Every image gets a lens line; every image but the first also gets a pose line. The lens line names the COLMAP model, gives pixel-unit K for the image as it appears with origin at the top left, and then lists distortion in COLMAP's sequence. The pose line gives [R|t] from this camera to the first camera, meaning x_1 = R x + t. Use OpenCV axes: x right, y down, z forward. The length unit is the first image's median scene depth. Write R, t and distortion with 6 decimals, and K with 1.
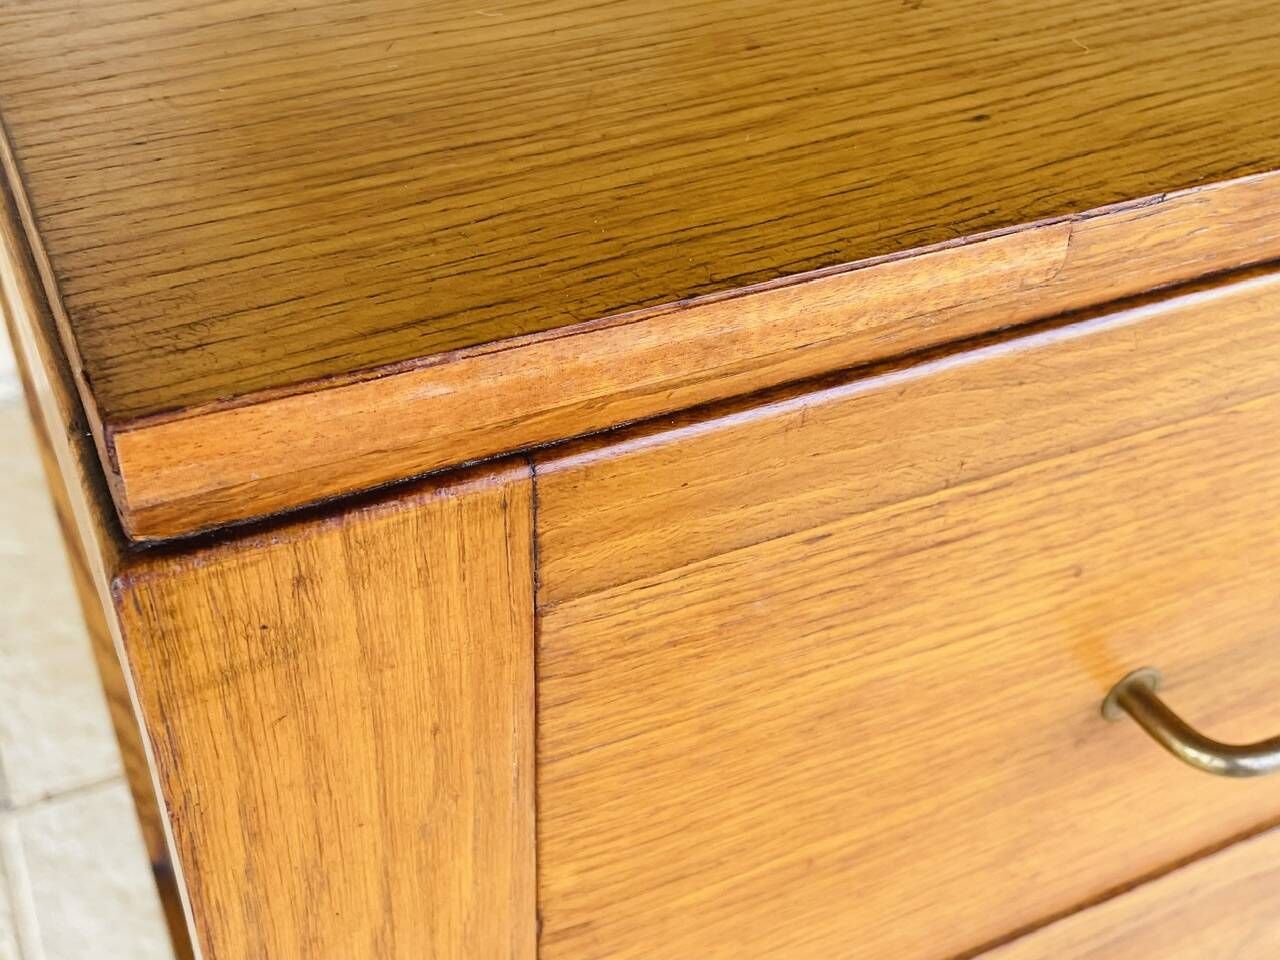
lens RADIAL K [[1490.6, 0, 657.2], [0, 1490.6, 485.9], [0, 0, 1]] dist [0.053994, 0.000000]
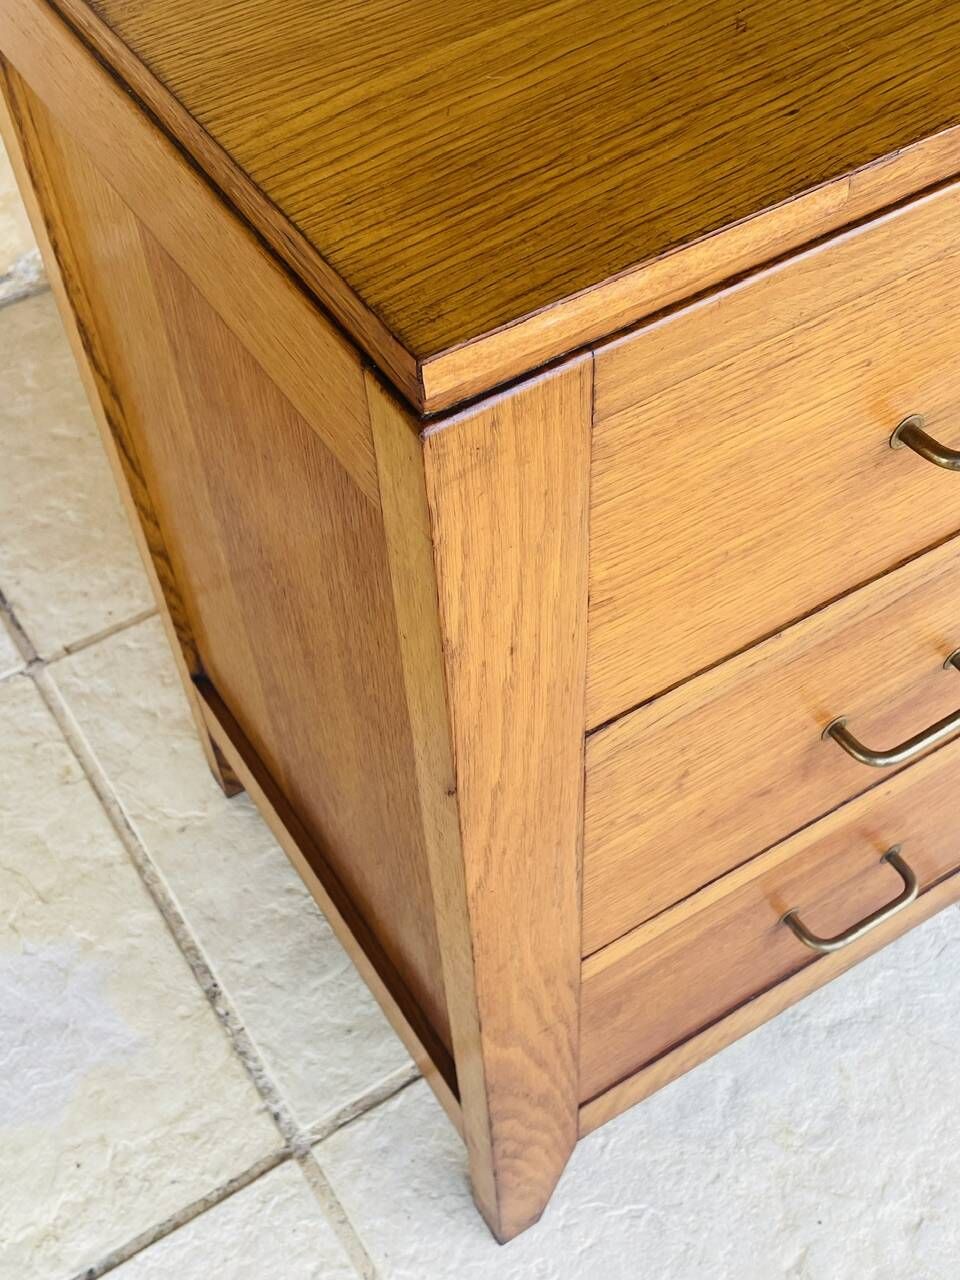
lens RADIAL K [[1490.6, 0, 467.3], [0, 1490.6, 636.1], [0, 0, 1]] dist [0.053994, 0.000000]
pose [[0.990623, -0.136113, -0.011789, -0.238902], [0.135597, 0.968972, 0.206658, -0.068667], [-0.016705, -0.206318, 0.978342, -0.893757]]
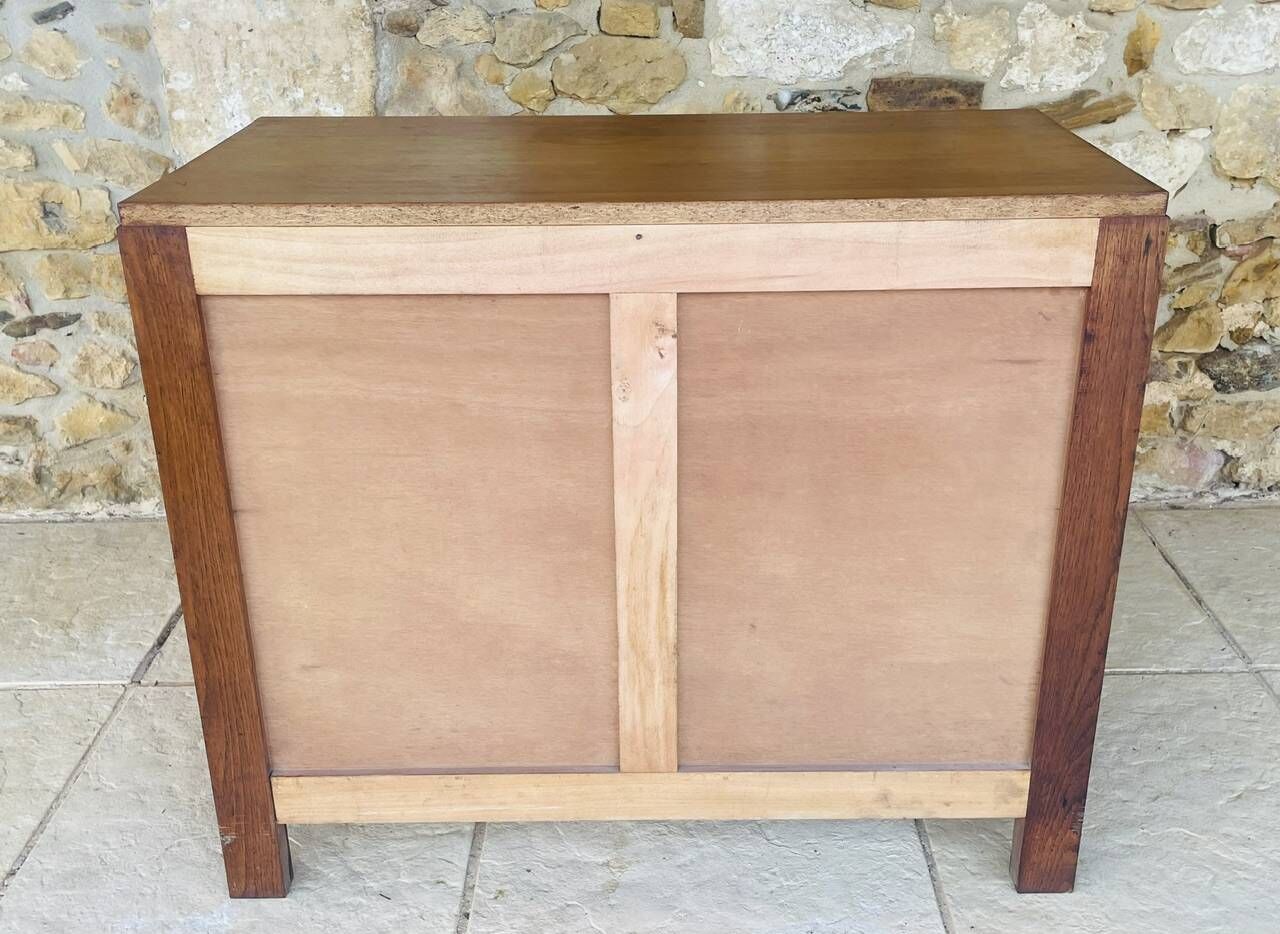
lens RADIAL K [[1368.5, 0, 653.2], [0, 1368.5, 476.1], [0, 0, 1]] dist [0.036634, 0.000000]
pose [[0.895054, 0.132294, -0.425884, 3.644636], [-0.234590, 0.951852, -0.197346, 0.646123], [0.379270, 0.276544, 0.882993, -1.525002]]
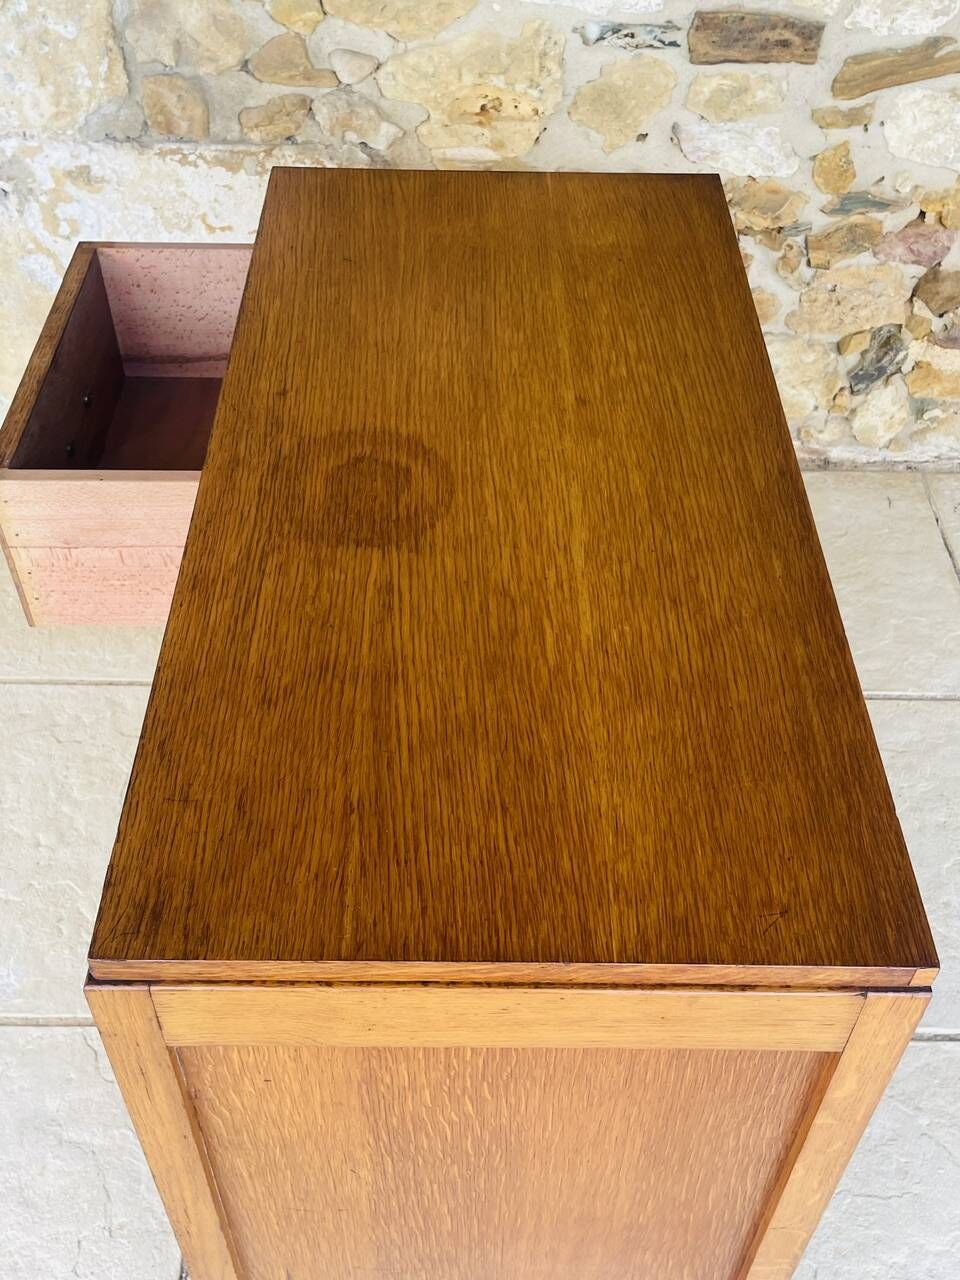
lens RADIAL K [[1331.2, 0, 479.8], [0, 1331.2, 638.0], [0, 0, 1]] dist [0.038950, 0.000000]
pose [[0.893368, 0.304657, -0.330270, 3.264966], [-0.265377, 0.950891, 0.159314, -1.267019], [0.362587, -0.054680, 0.930345, -1.392180]]
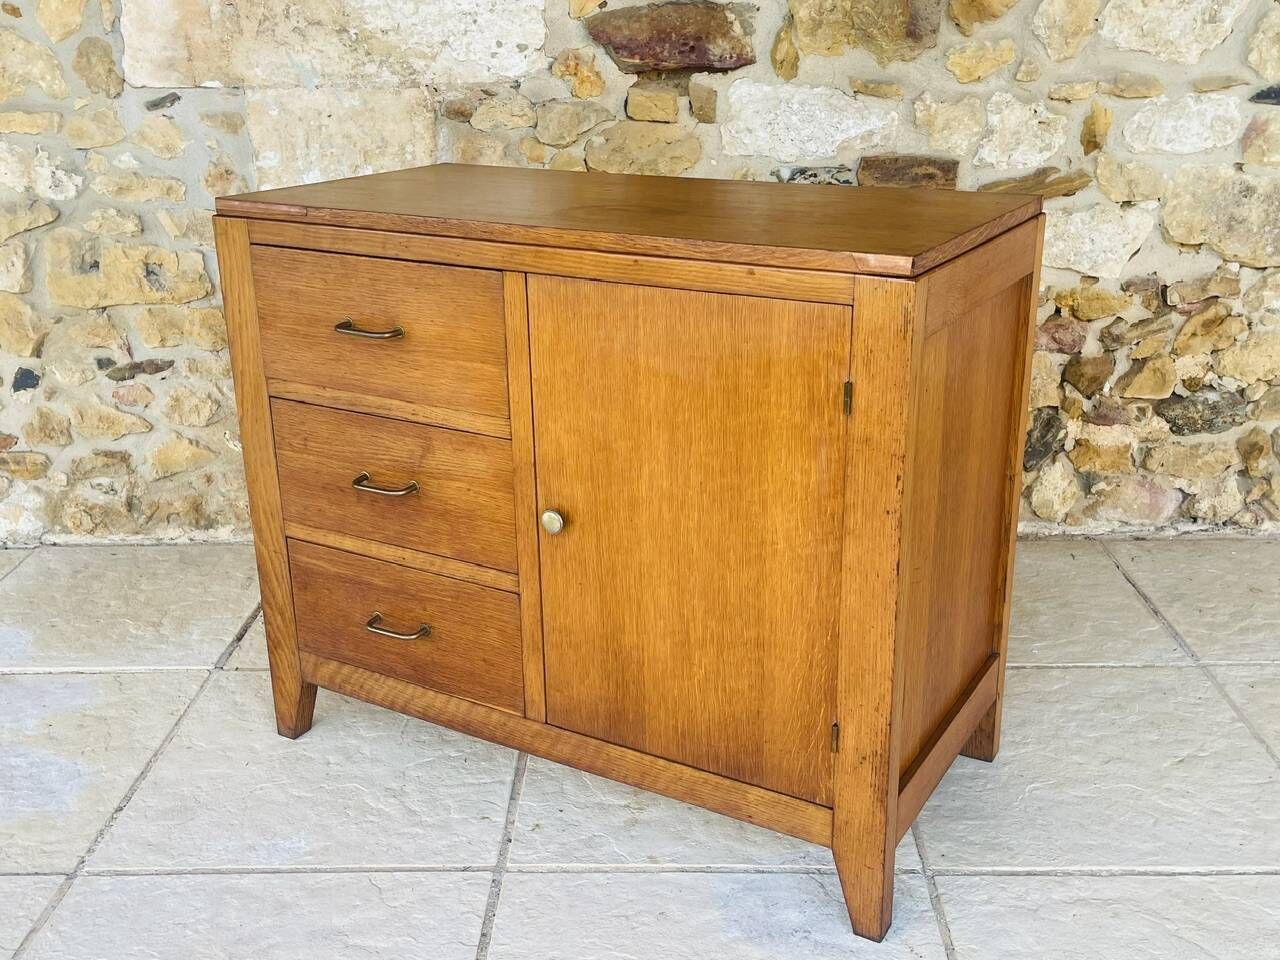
lens RADIAL K [[1331.2, 0, 641.4], [0, 1331.2, 489.5], [0, 0, 1]] dist [0.038950, 0.000000]
pose [[0.884544, 0.106628, -0.454106, 4.085820], [-0.245747, 0.933987, -0.259378, 1.355733], [0.396473, 0.341027, 0.852356, -2.111768]]
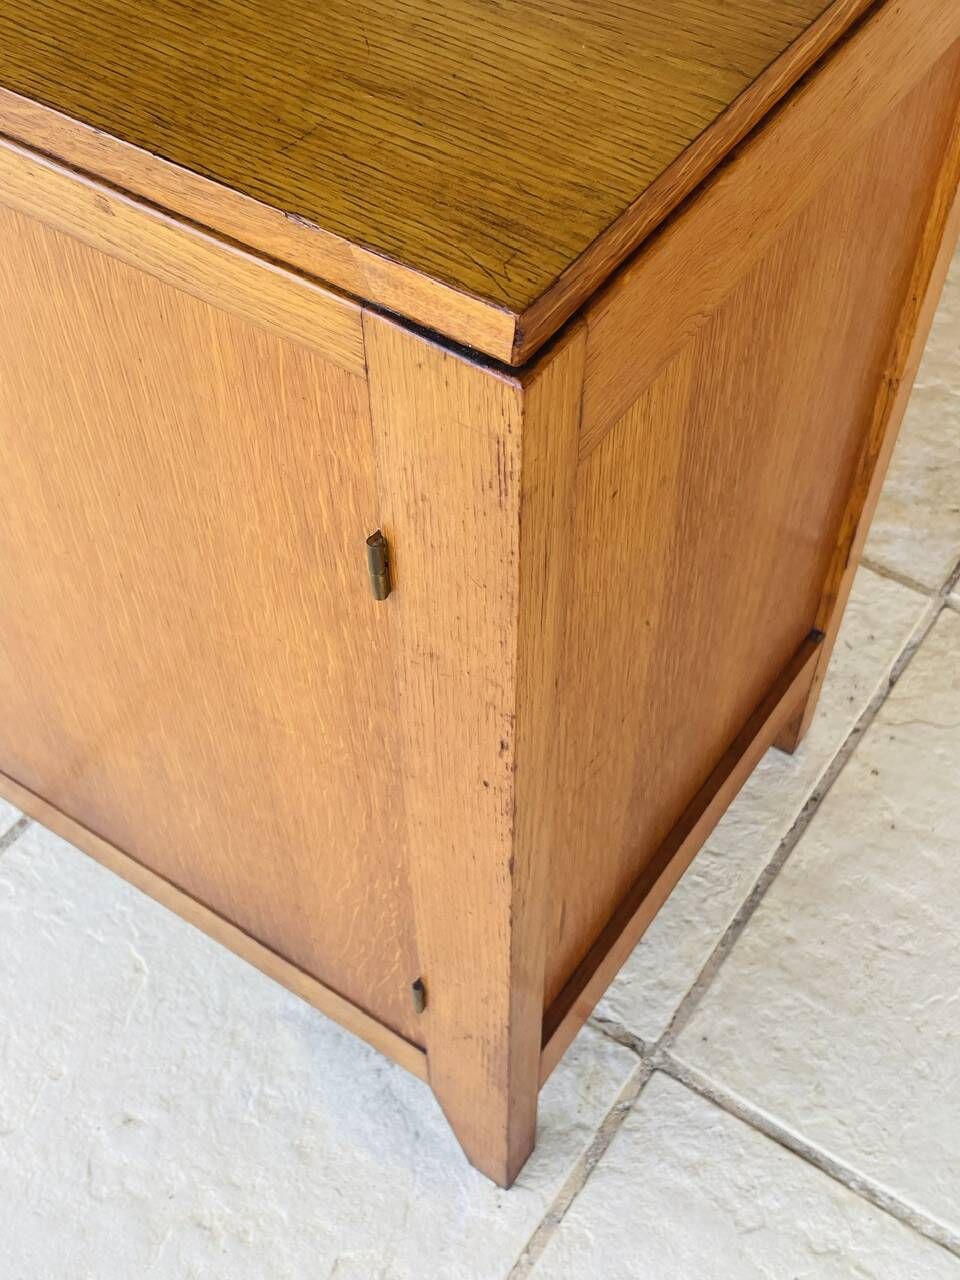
lens RADIAL K [[1490.6, 0, 455.8], [0, 1490.6, 629.6], [0, 0, 1]] dist [0.053994, 0.000000]
pose [[0.484684, 0.655499, -0.579139, 4.003796], [-0.515644, 0.748950, 0.416155, -1.260085], [0.706536, 0.096925, 0.701009, 0.858302]]
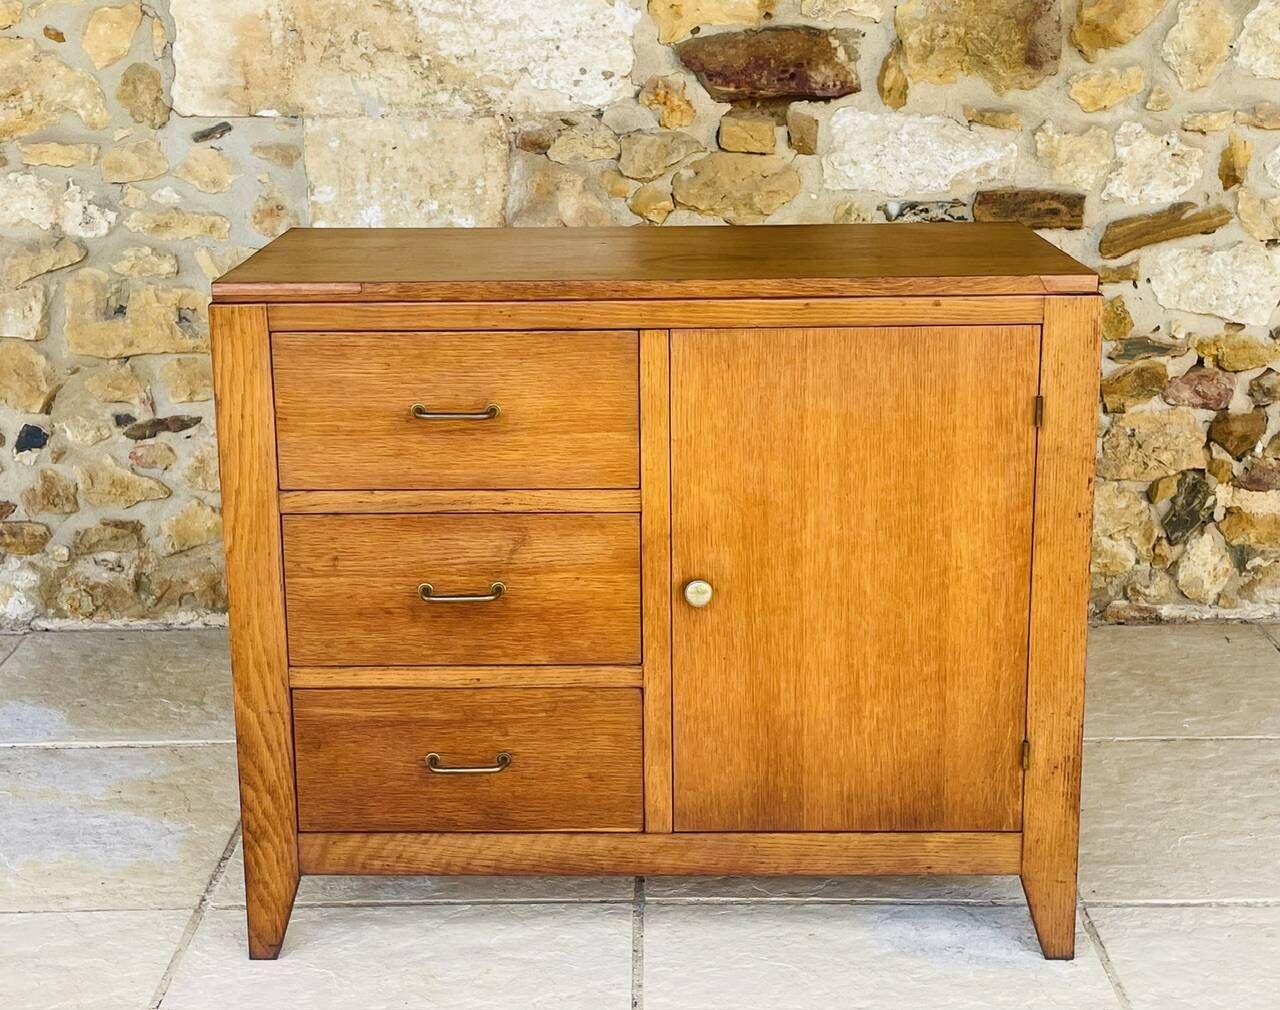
lens RADIAL K [[2013.9, 0, 605.3], [0, 2013.9, 474.4], [0, 0, 1]] dist [0.088901, 0.000000]
pose [[0.887066, 0.057368, -0.458063, 4.830692], [-0.244860, 0.899640, -0.361514, 3.170363], [0.391352, 0.432848, 0.812087, -4.836109]]
